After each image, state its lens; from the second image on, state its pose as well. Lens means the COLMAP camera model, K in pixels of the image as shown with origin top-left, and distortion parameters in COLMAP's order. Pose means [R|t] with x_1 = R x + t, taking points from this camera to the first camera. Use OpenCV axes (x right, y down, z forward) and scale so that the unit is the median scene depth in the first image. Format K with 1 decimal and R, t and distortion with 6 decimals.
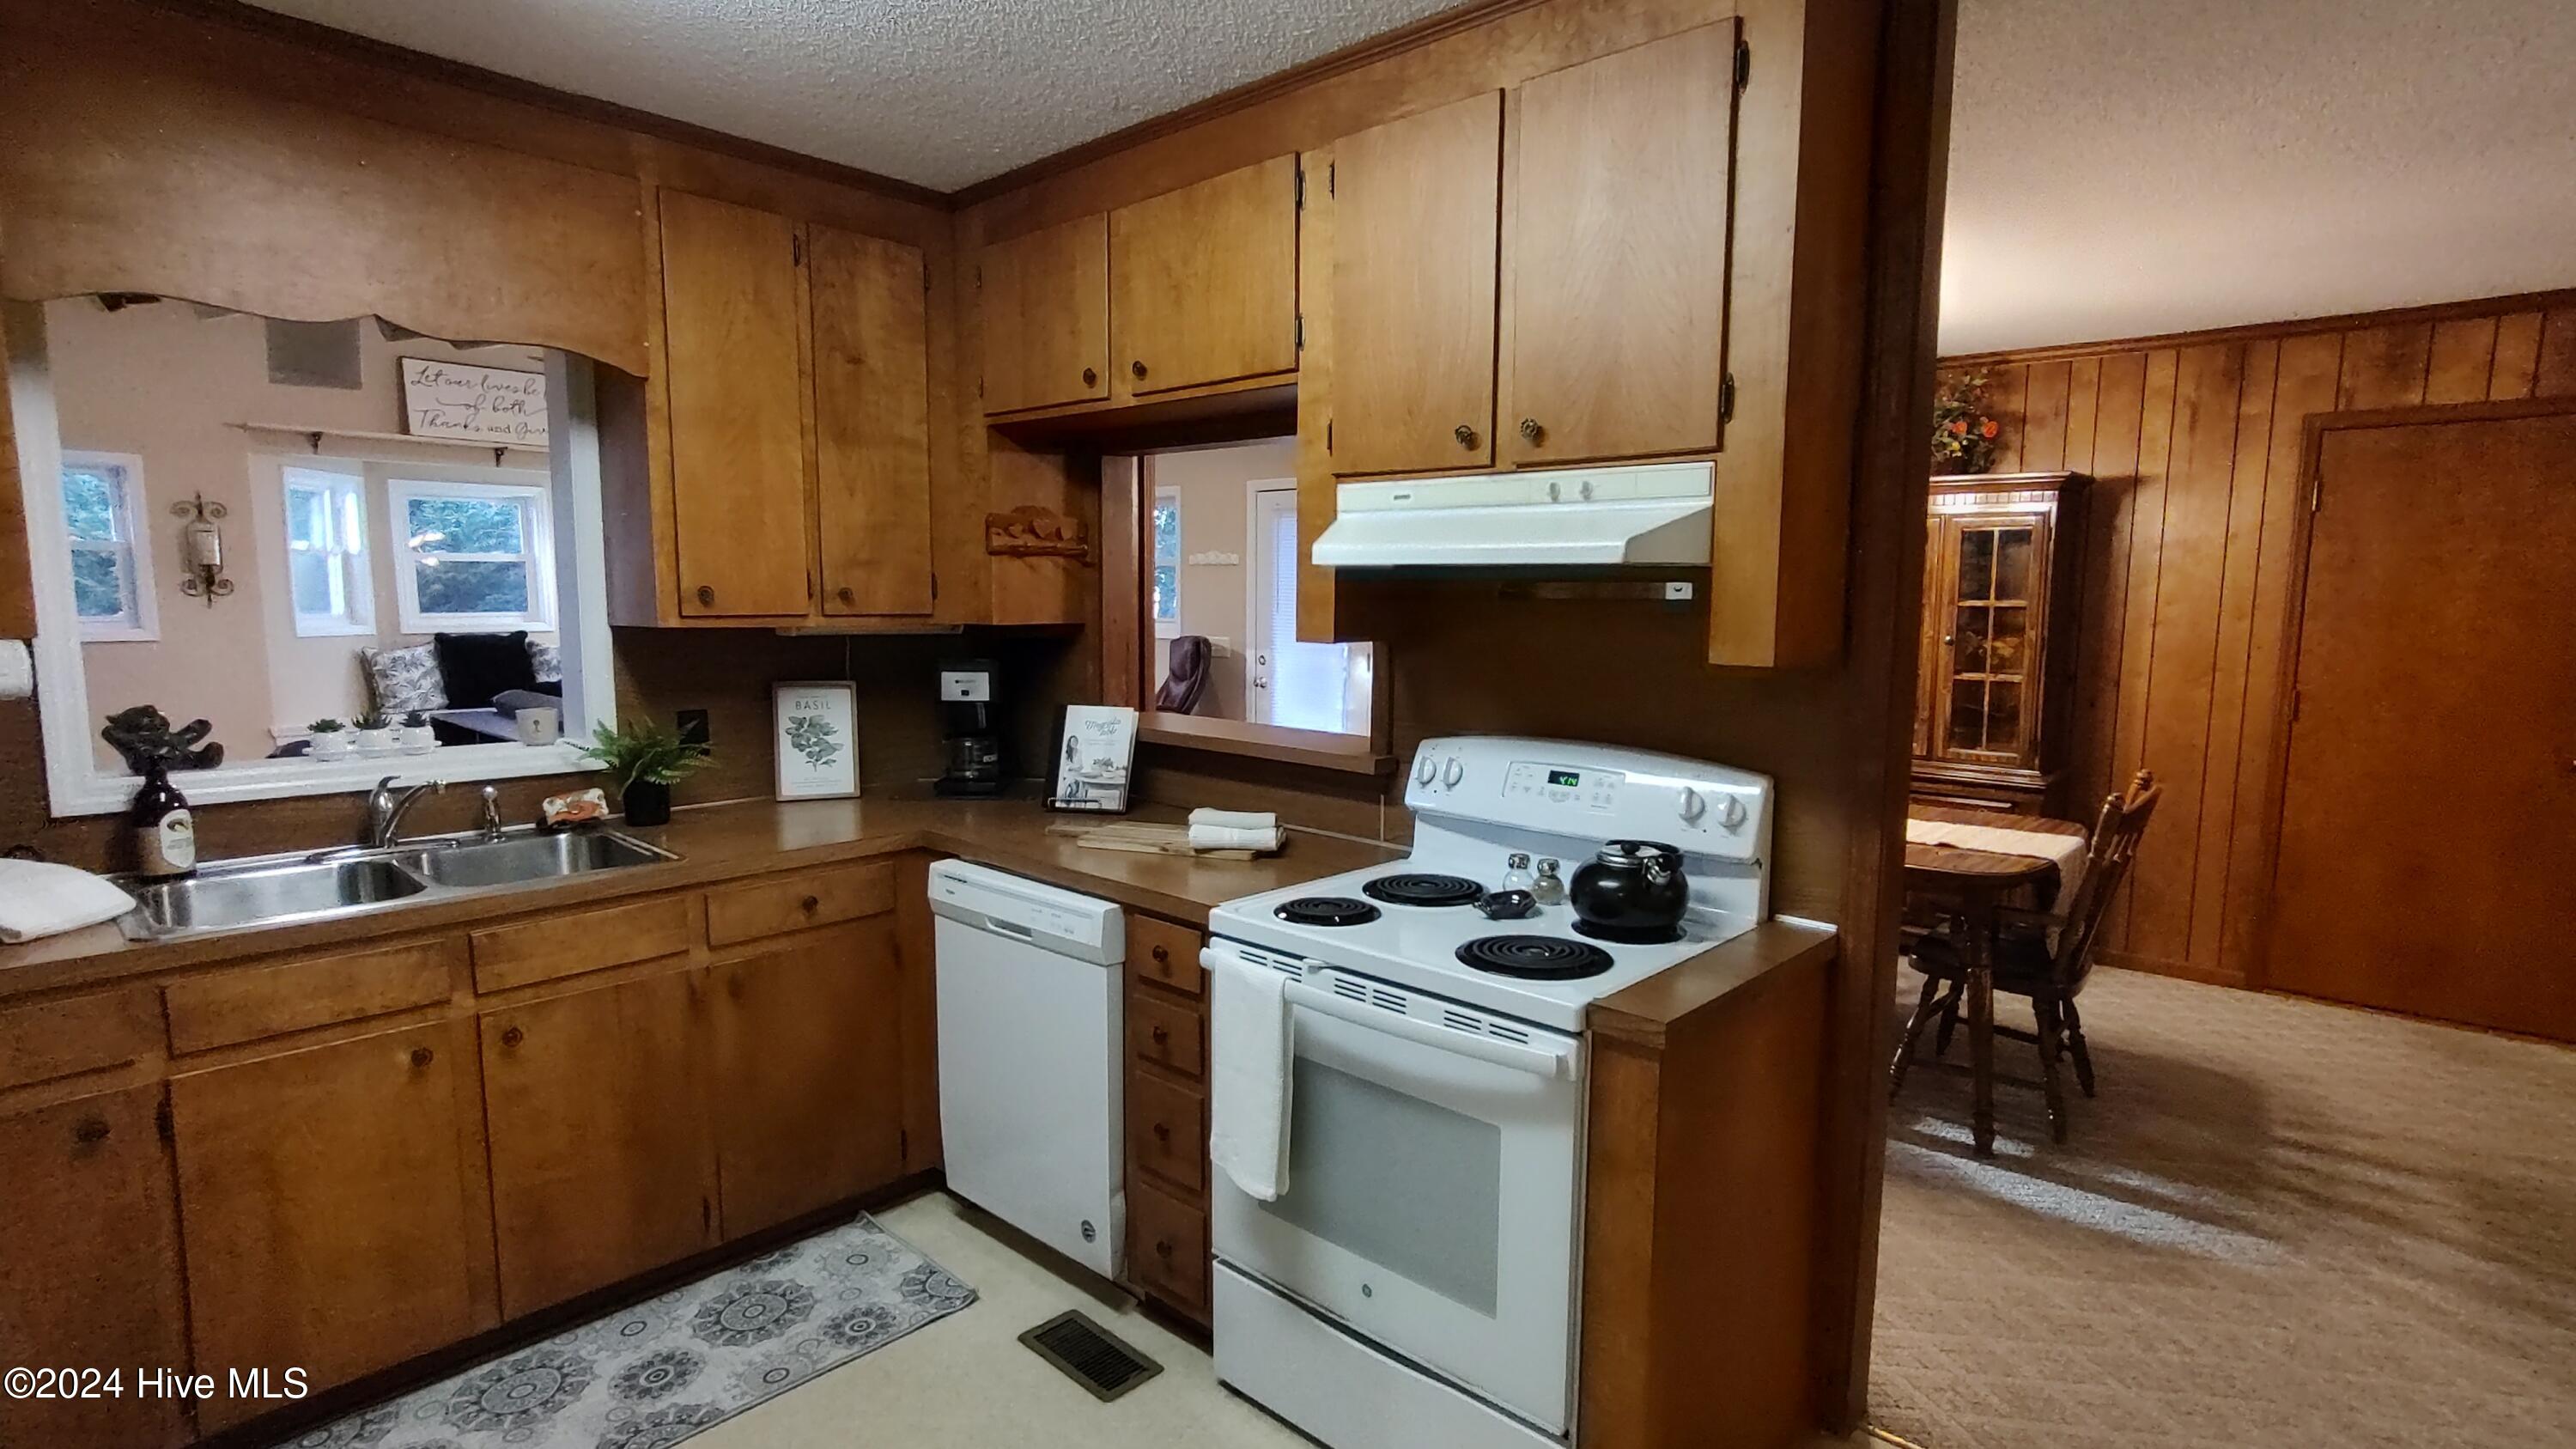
lens RADIAL K [[1211.0, 0, 1307.0], [0, 1211.0, 724.6], [0, 0, 1]] dist [0.002247, -0.000546]
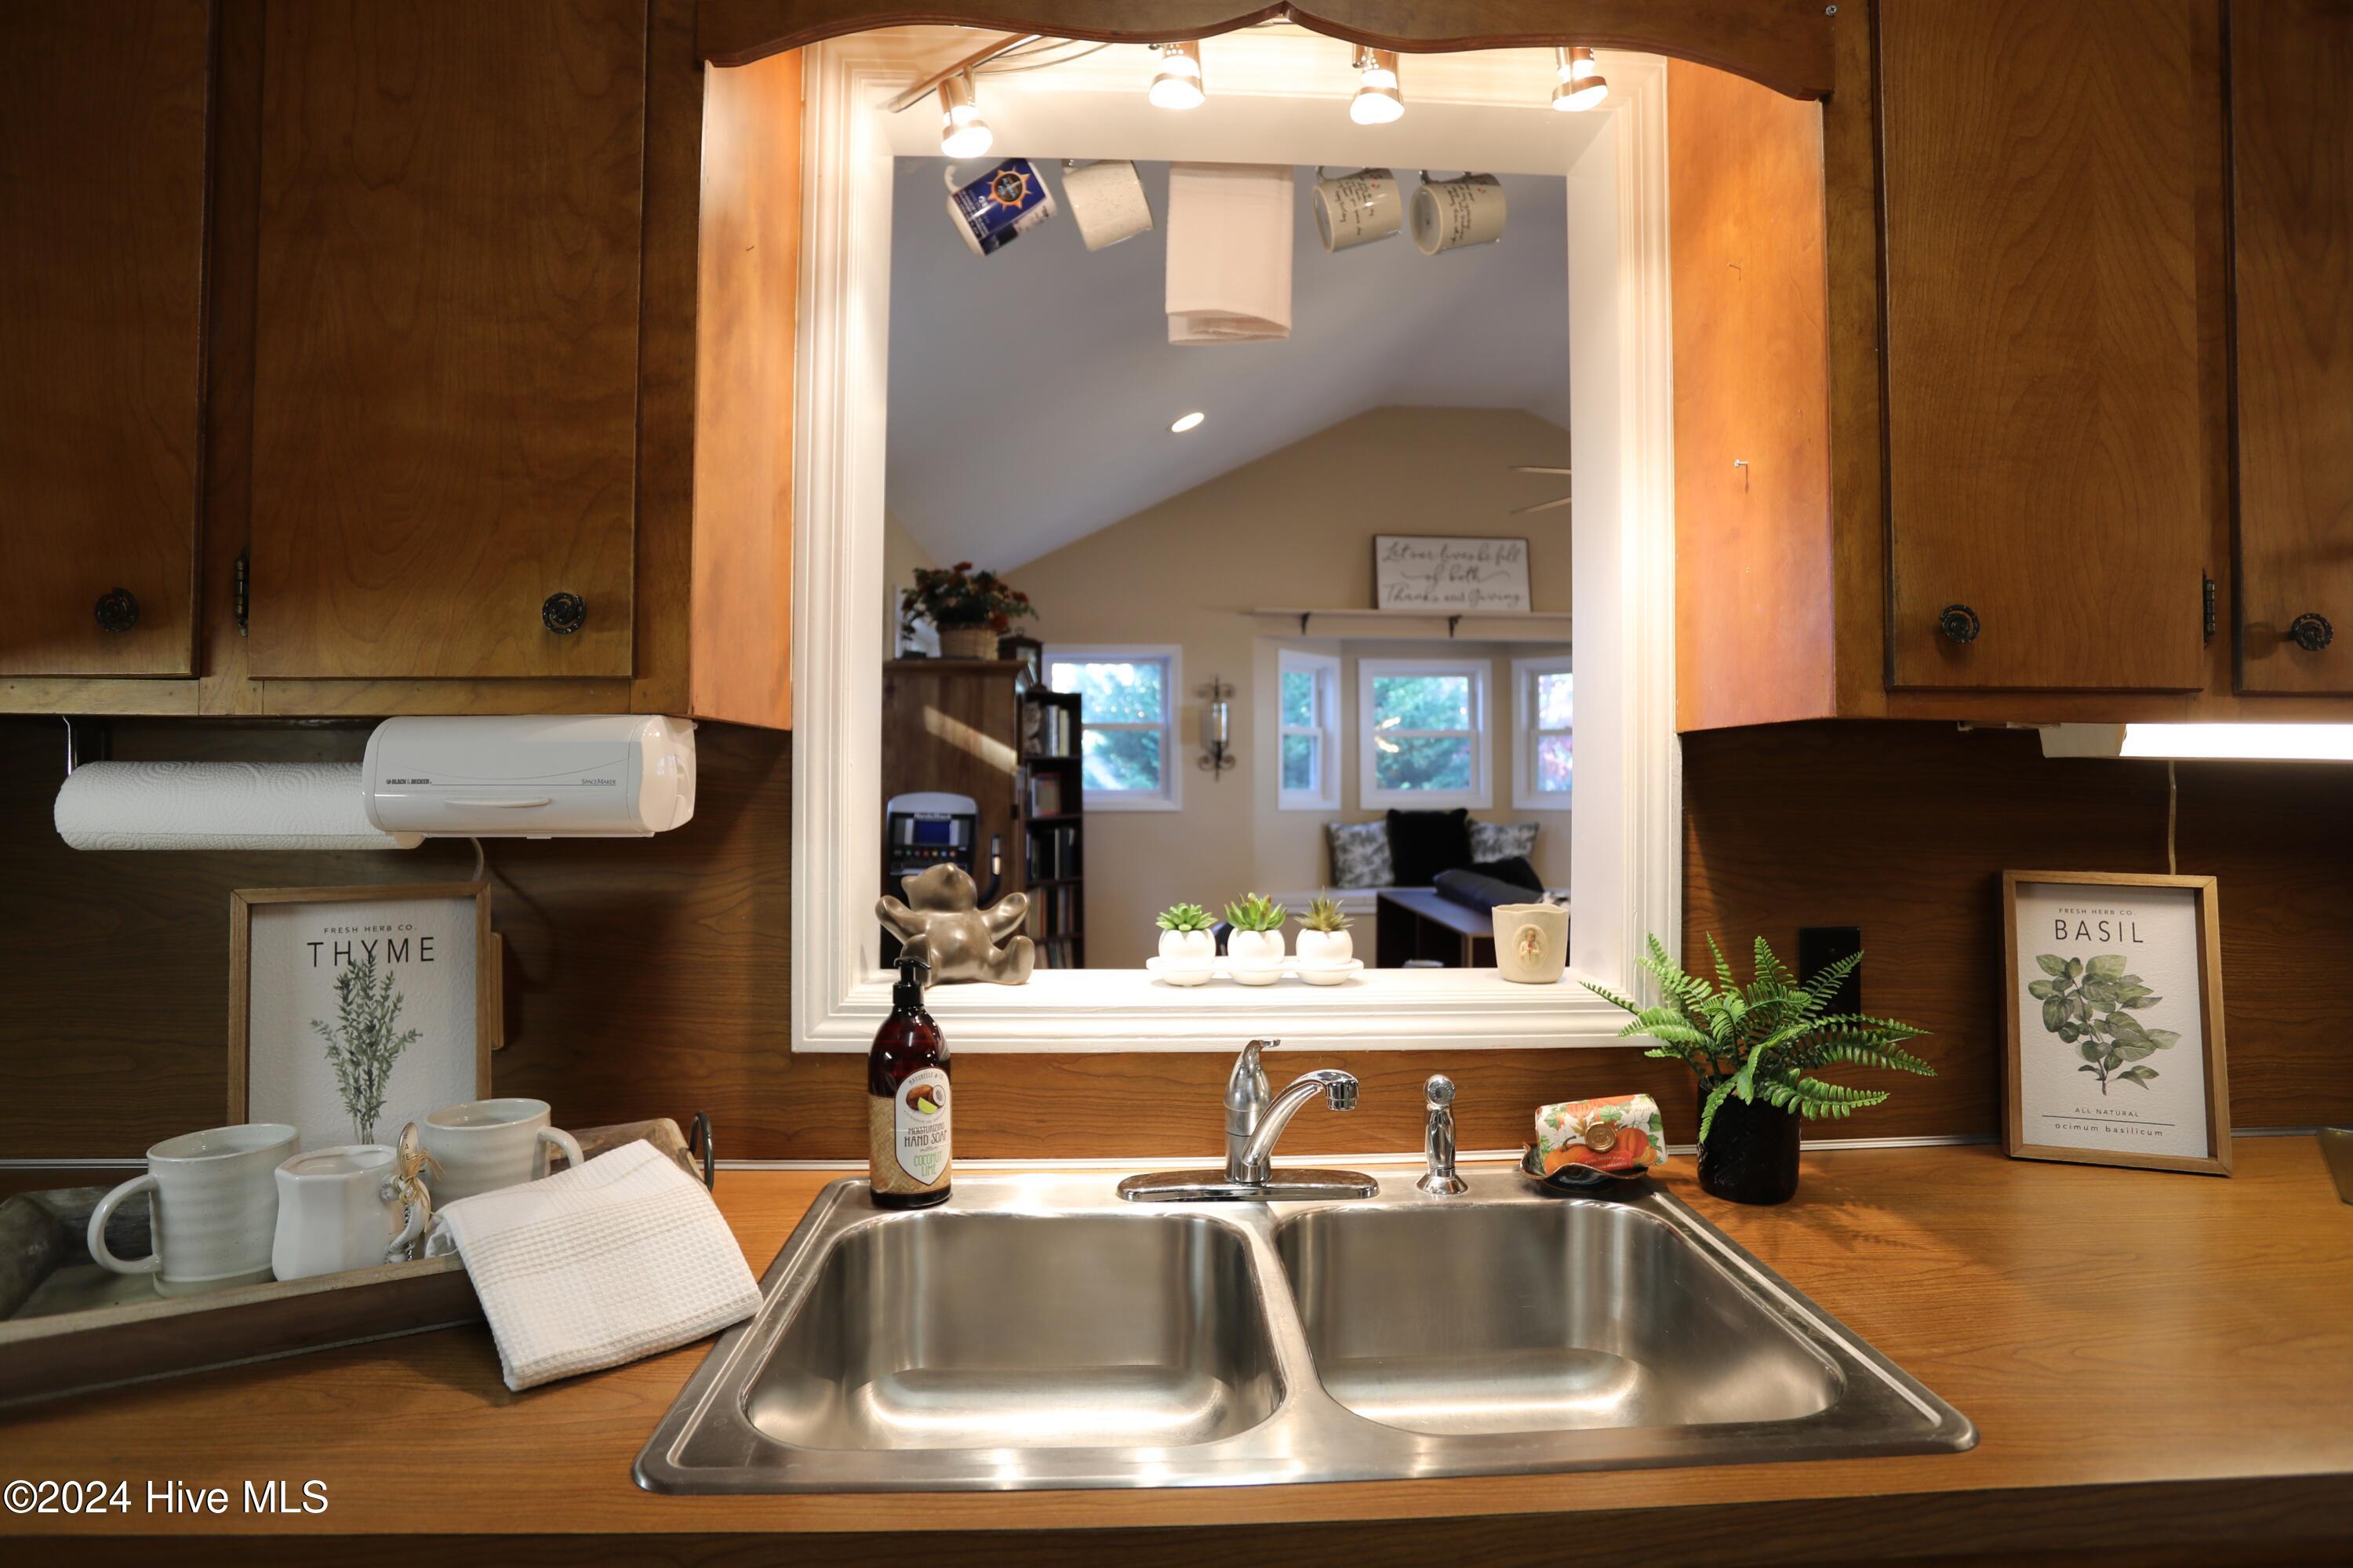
lens RADIAL K [[1293.1, 0, 1181.3], [0, 1293.1, 773.7], [0, 0, 1]] dist [-0.037608, -0.001112]
pose [[0.708728, -0.008169, -0.705435, -0.118999], [-0.072377, 0.993815, -0.084224, -0.003825], [0.701759, 0.110749, 0.703753, 0.171540]]
